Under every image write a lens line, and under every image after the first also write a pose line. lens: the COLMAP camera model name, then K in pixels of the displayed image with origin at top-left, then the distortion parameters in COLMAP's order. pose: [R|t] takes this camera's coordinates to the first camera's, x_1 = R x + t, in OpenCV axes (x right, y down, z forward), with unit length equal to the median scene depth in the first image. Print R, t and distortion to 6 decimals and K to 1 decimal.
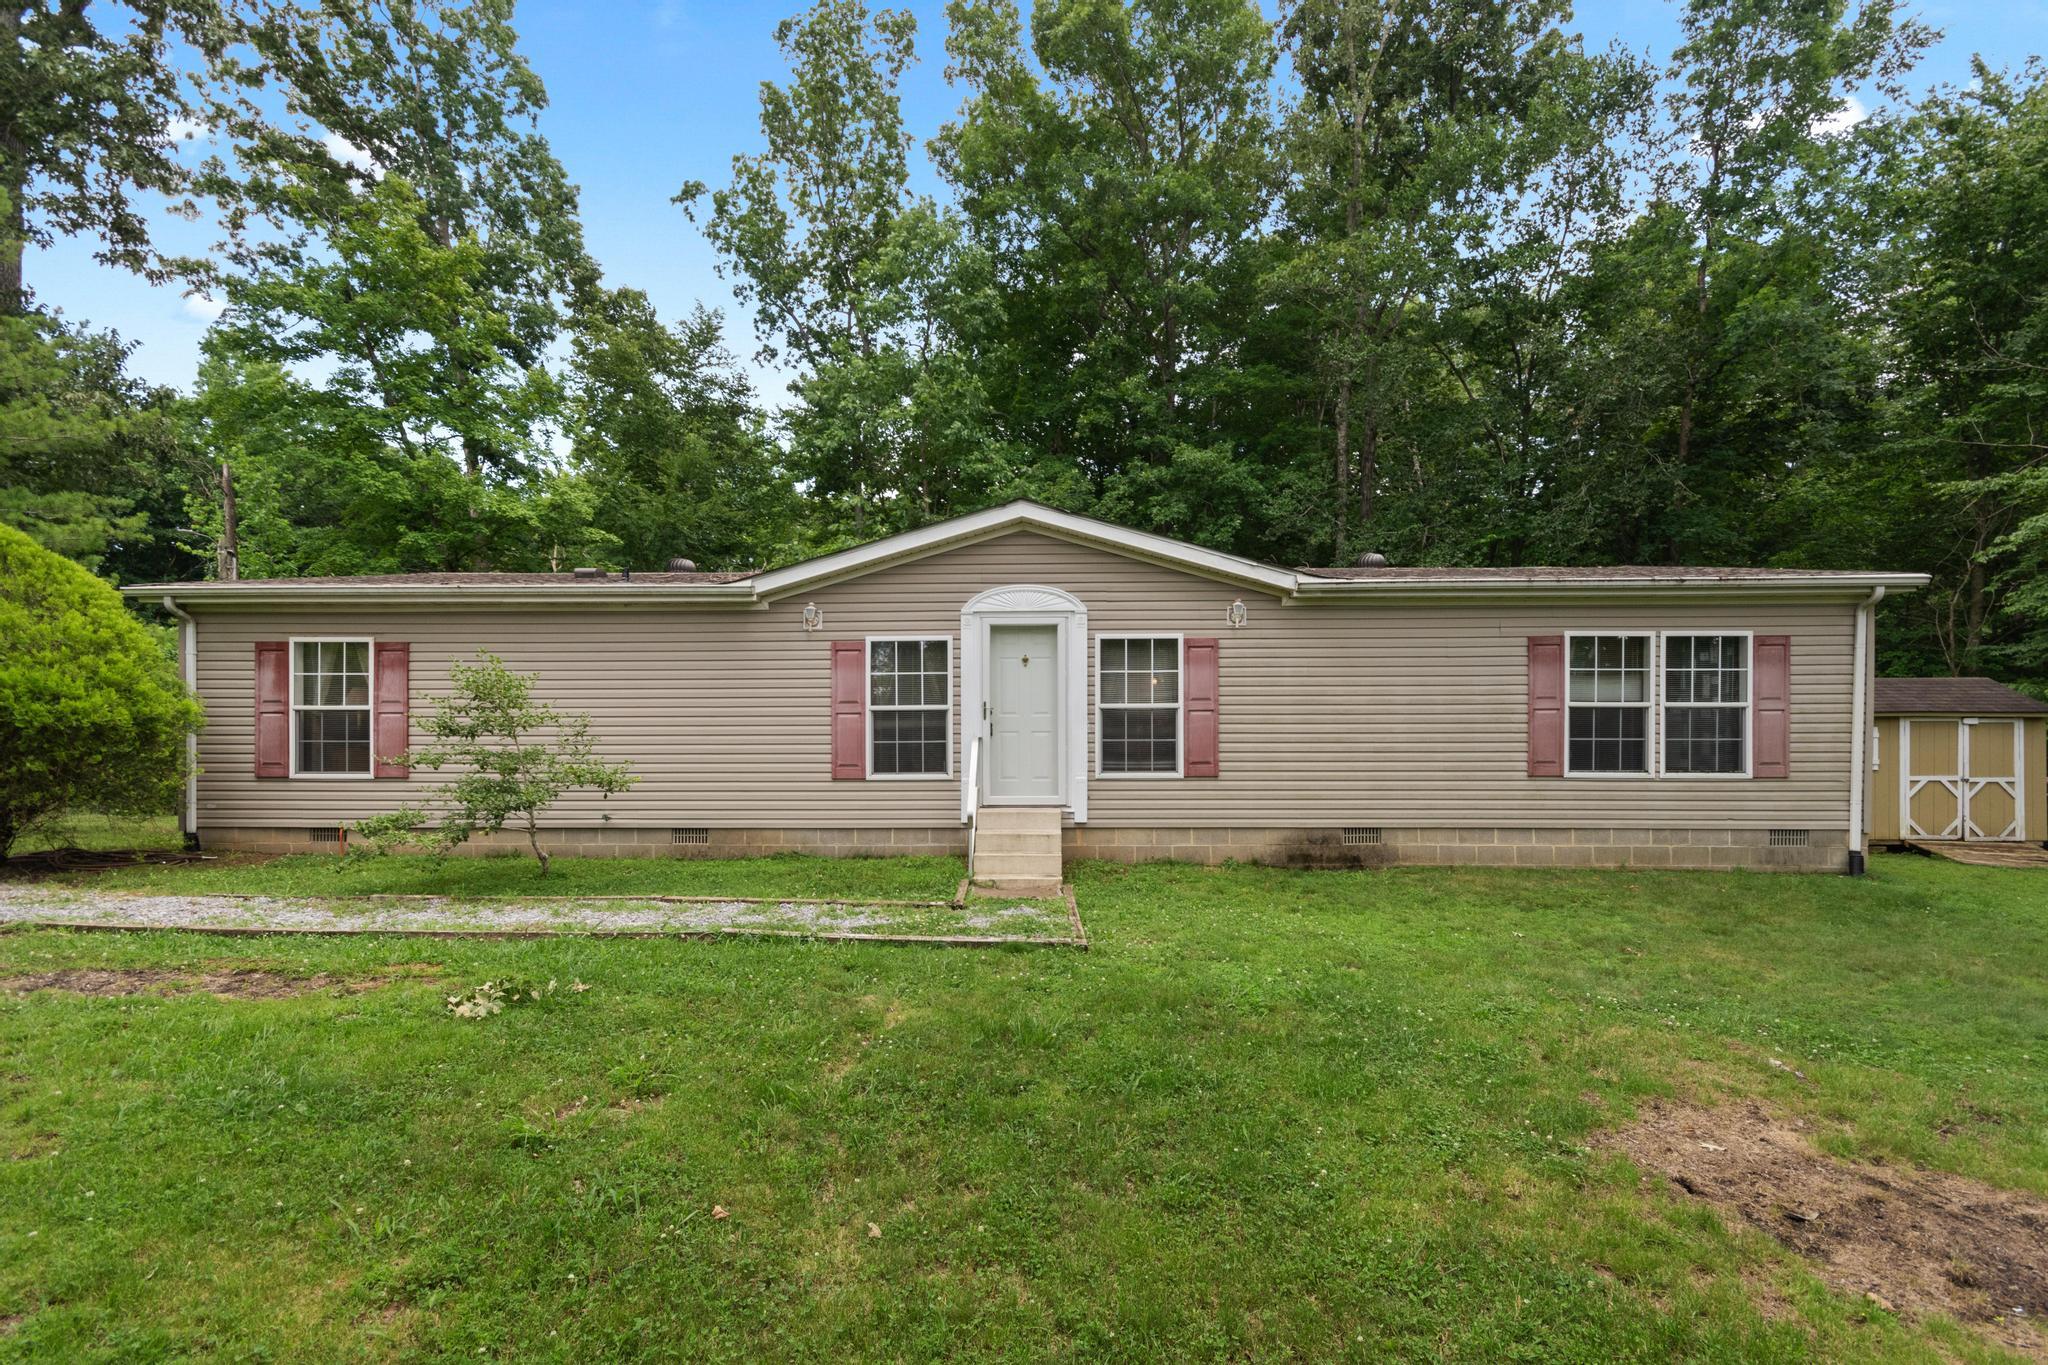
lens RADIAL K [[908.7, 0, 1030.3], [0, 908.7, 689.4], [0, 0, 1]] dist [0.008351, 0.000026]
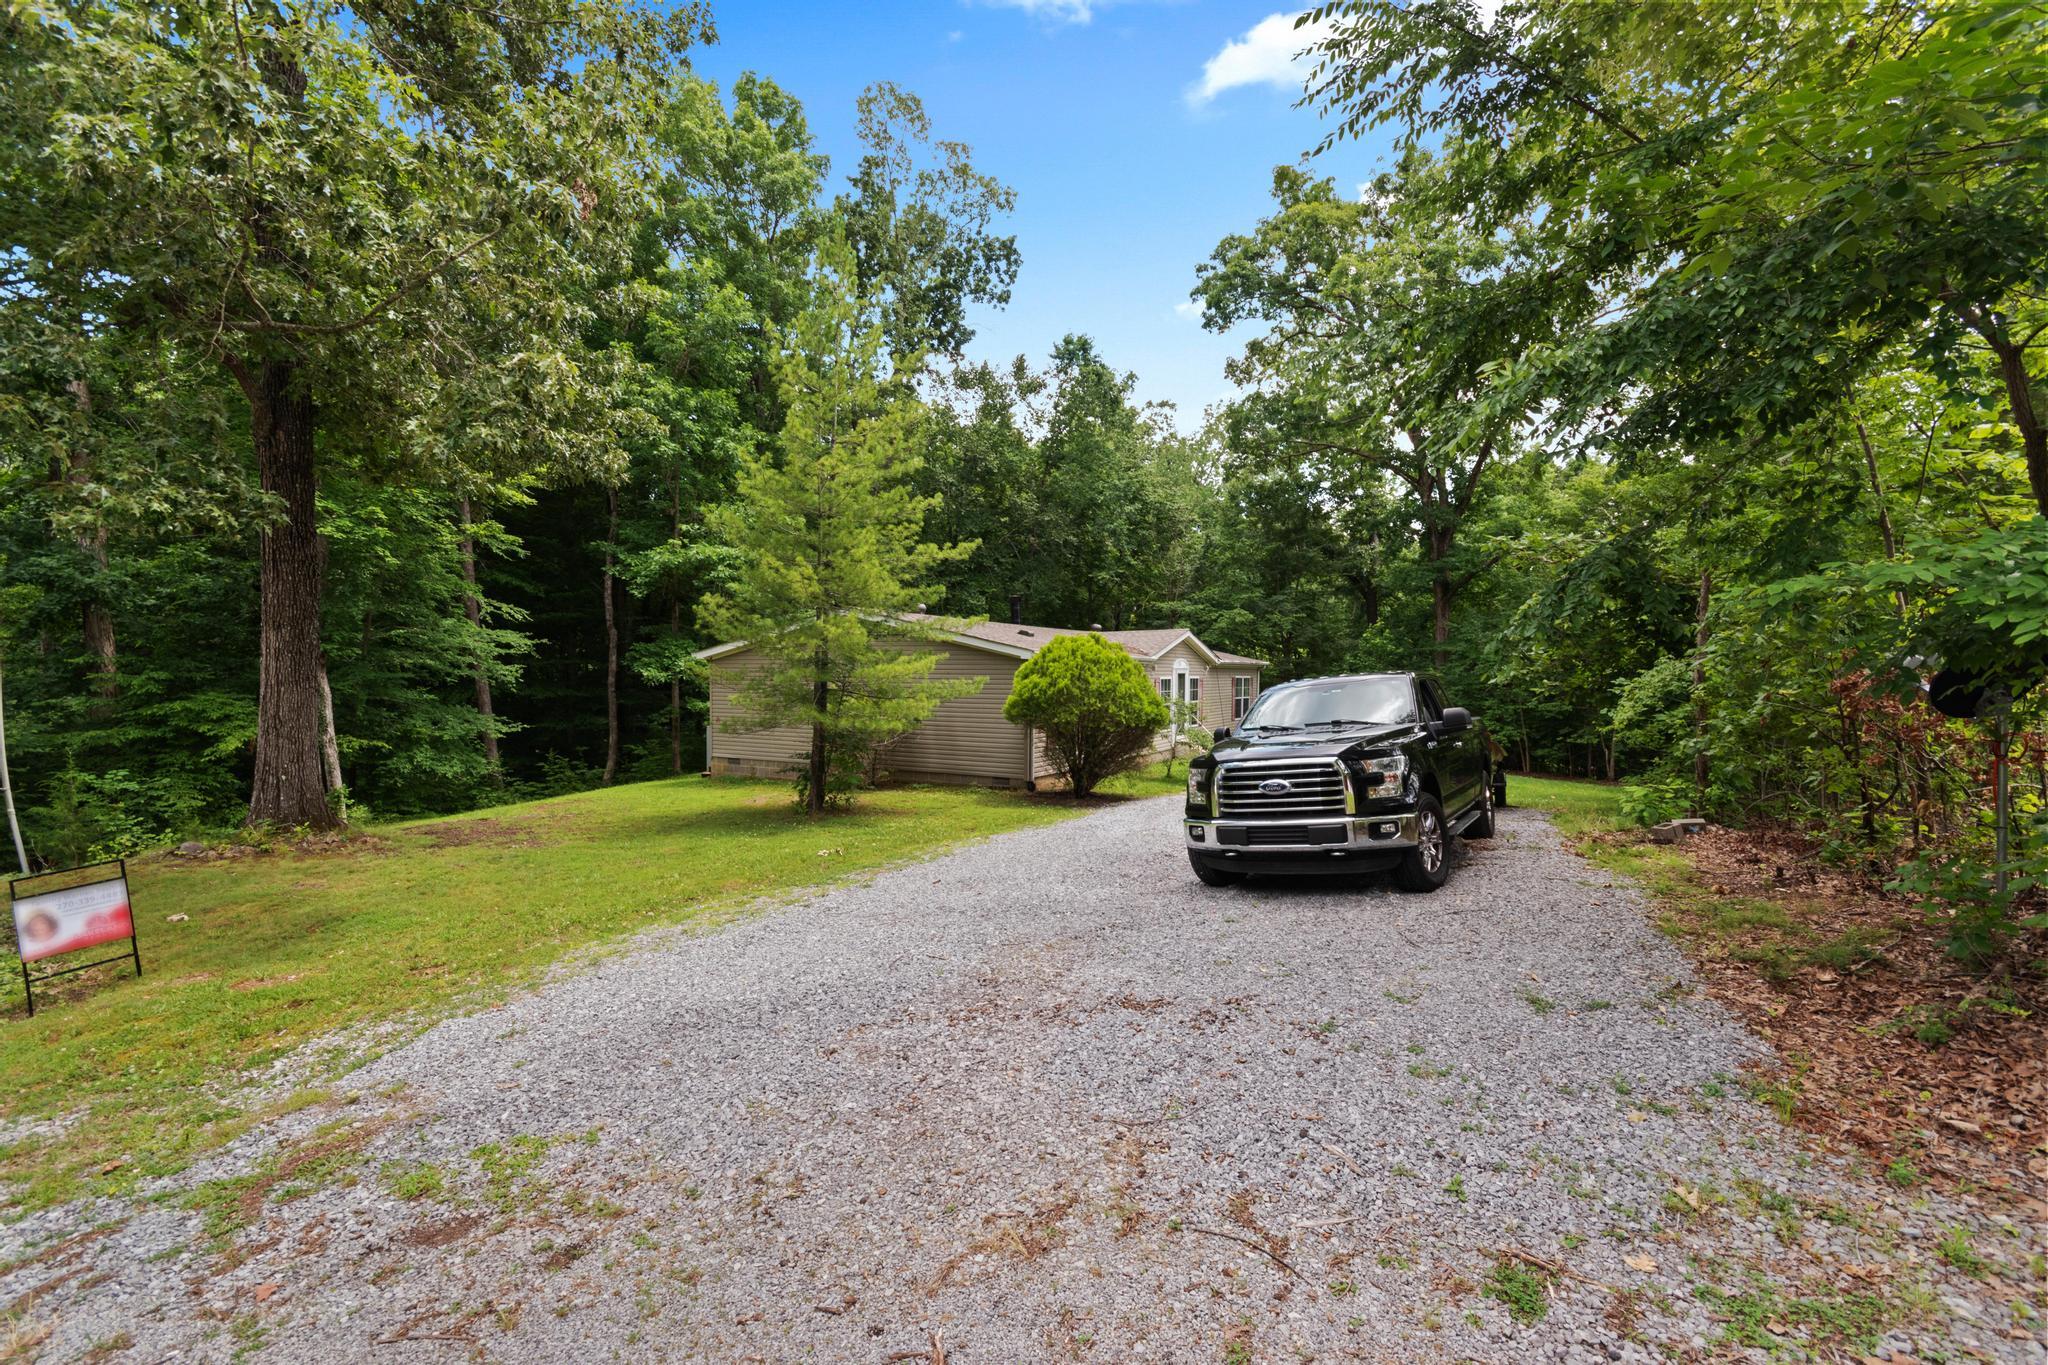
lens RADIAL K [[908.7, 0, 1030.3], [0, 908.7, 689.4], [0, 0, 1]] dist [0.008351, 0.000026]
pose [[0.453410, -0.011055, 0.891233, -2.704177], [-0.028240, 0.999243, 0.026762, -0.082117], [-0.890855, -0.037303, 0.452755, 0.138452]]
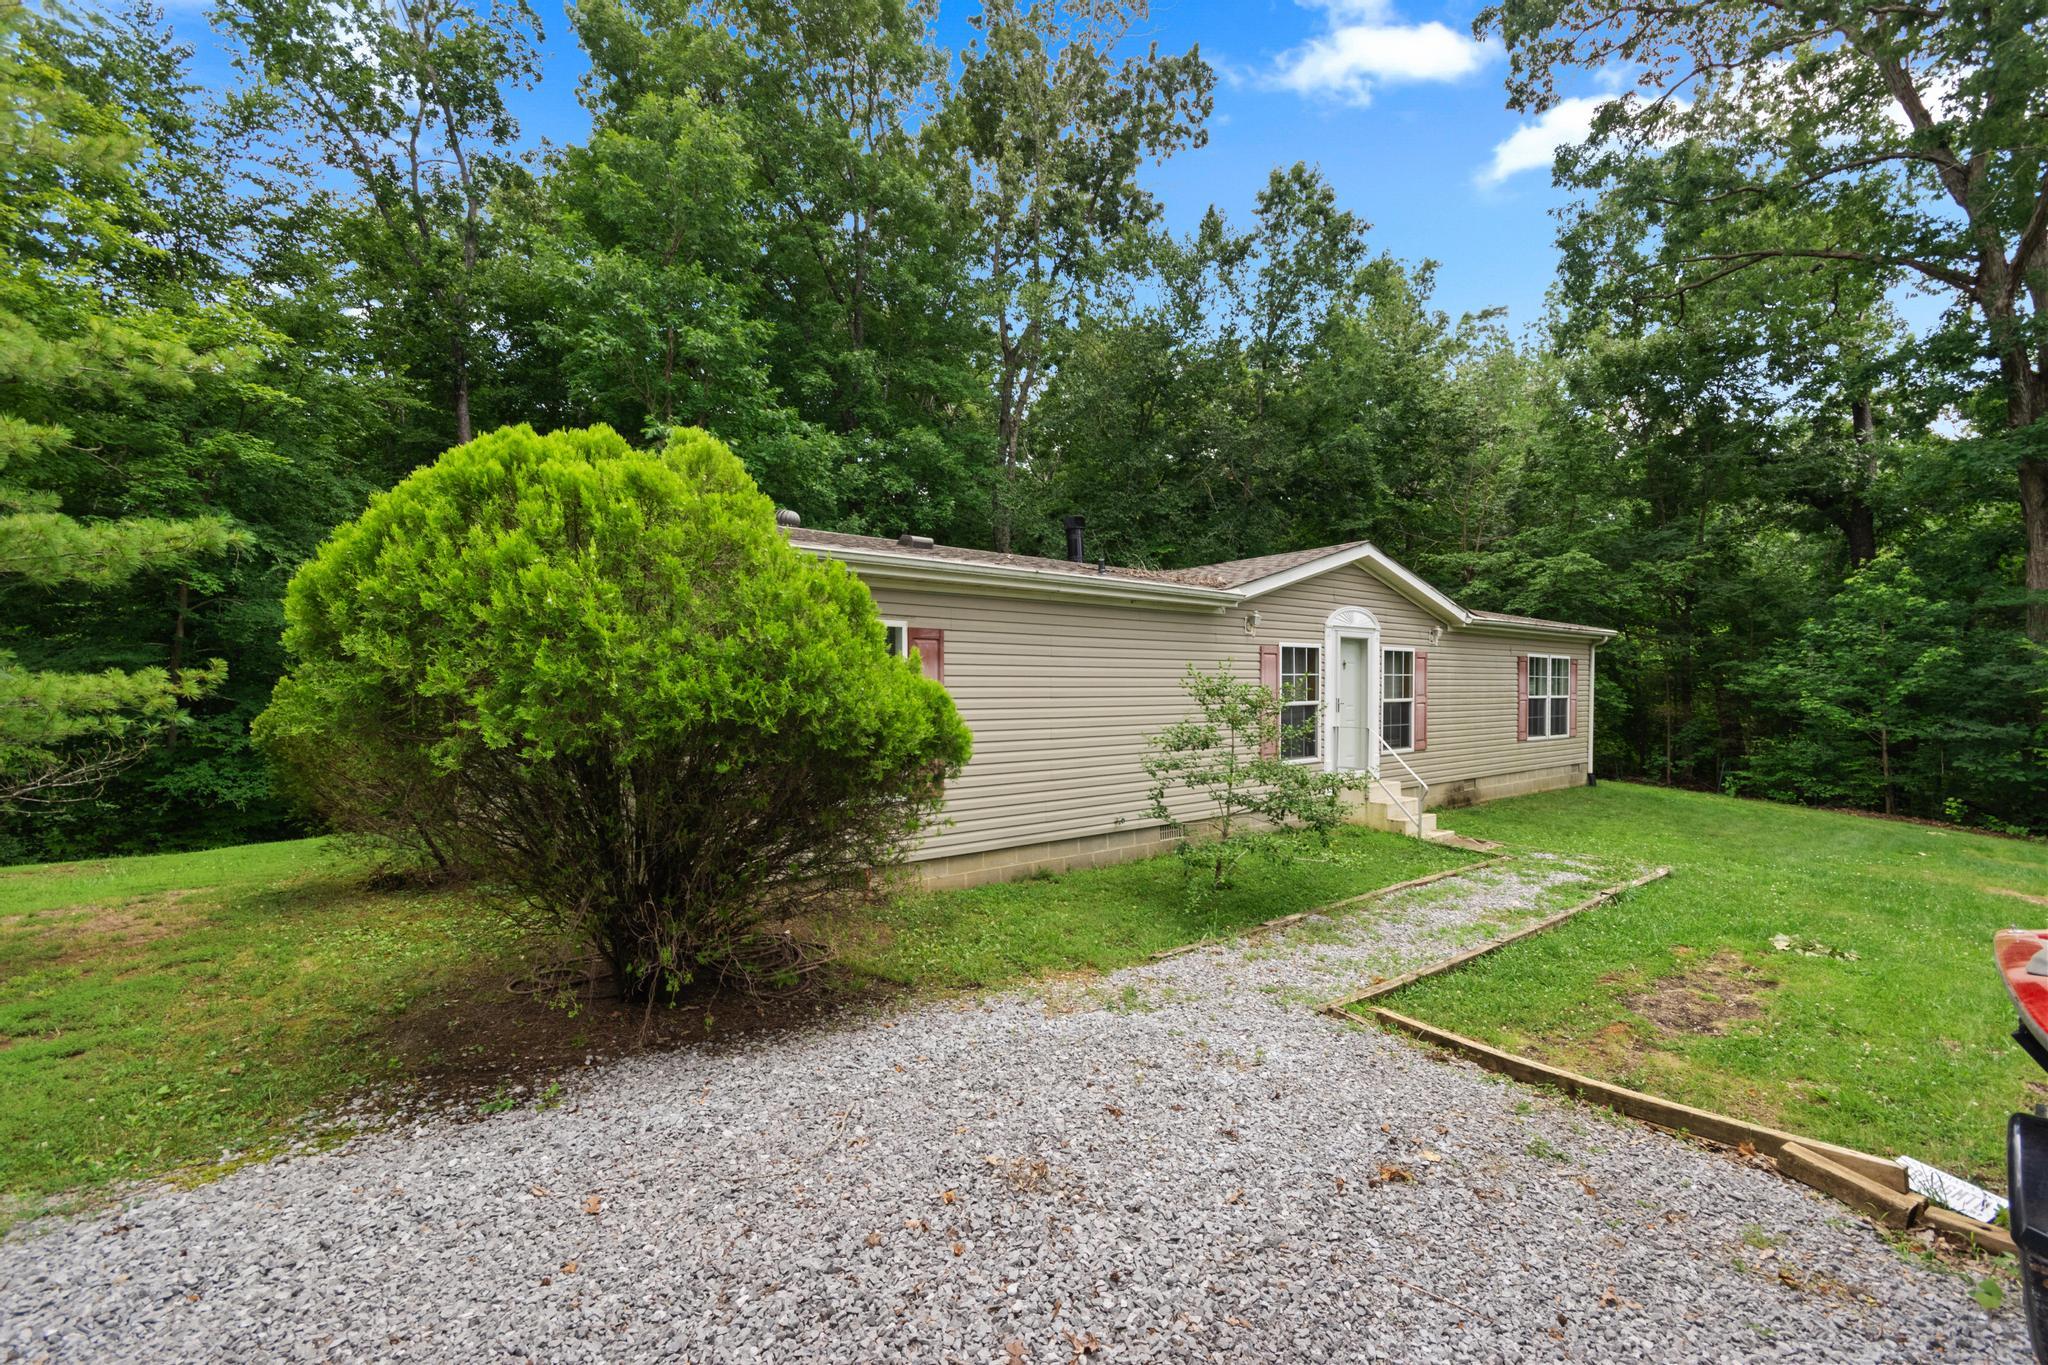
lens RADIAL K [[908.7, 0, 1030.3], [0, 908.7, 689.4], [0, 0, 1]] dist [0.008351, 0.000026]
pose [[0.742656, -0.001043, 0.669672, -1.187768], [-0.011998, 0.999818, 0.014862, -0.011709], [-0.669565, -0.019072, 0.742508, 0.355421]]
